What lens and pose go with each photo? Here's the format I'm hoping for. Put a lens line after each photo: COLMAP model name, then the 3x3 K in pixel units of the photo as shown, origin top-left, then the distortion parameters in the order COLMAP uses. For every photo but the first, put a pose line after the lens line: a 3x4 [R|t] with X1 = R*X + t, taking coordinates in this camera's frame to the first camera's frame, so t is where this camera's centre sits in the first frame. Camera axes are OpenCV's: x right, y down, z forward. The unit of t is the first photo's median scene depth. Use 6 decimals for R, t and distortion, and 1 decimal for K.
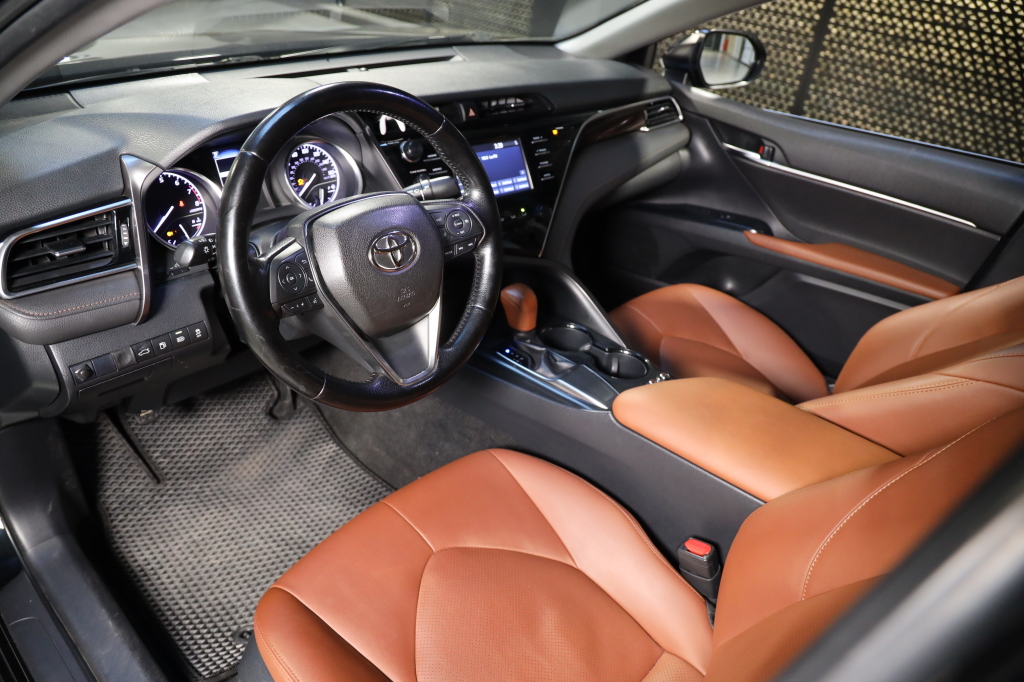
lens RADIAL K [[719.1, 0, 500.8], [0, 719.1, 337.8], [0, 0, 1]] dist [-0.079079, 0.034478]
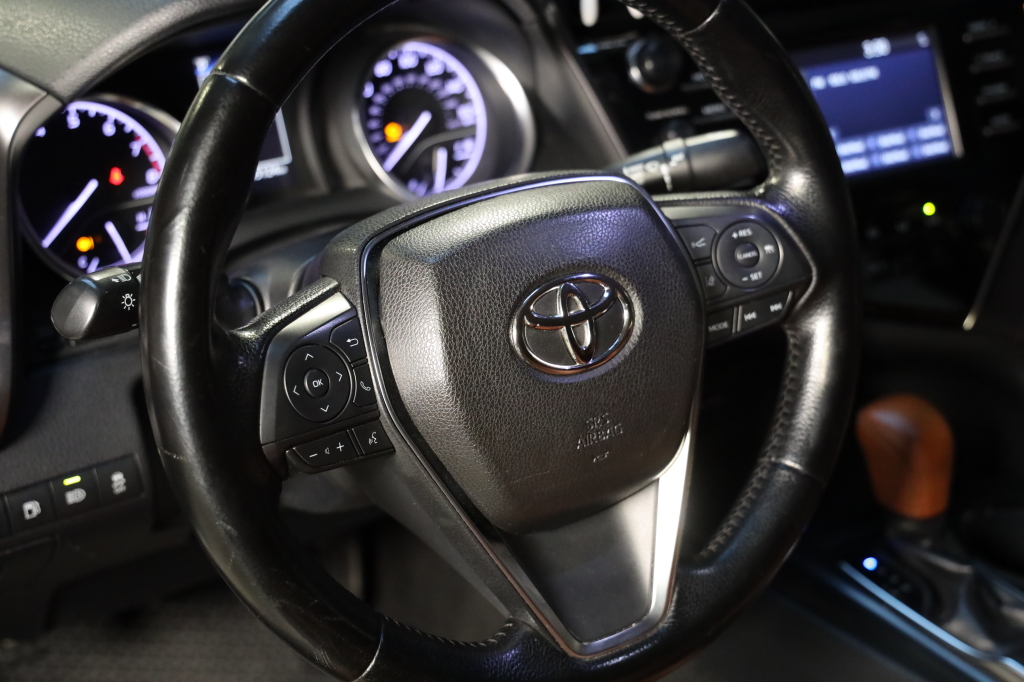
lens RADIAL K [[1519.1, 0, 493.6], [0, 1519.1, 332.9], [0, 0, 1]] dist [0.173349, 0.000000]
pose [[0.967475, 0.052095, -0.247543, 0.016155], [-0.068104, 0.996074, -0.056550, -0.058065], [0.243625, 0.071570, 0.967225, 0.149619]]
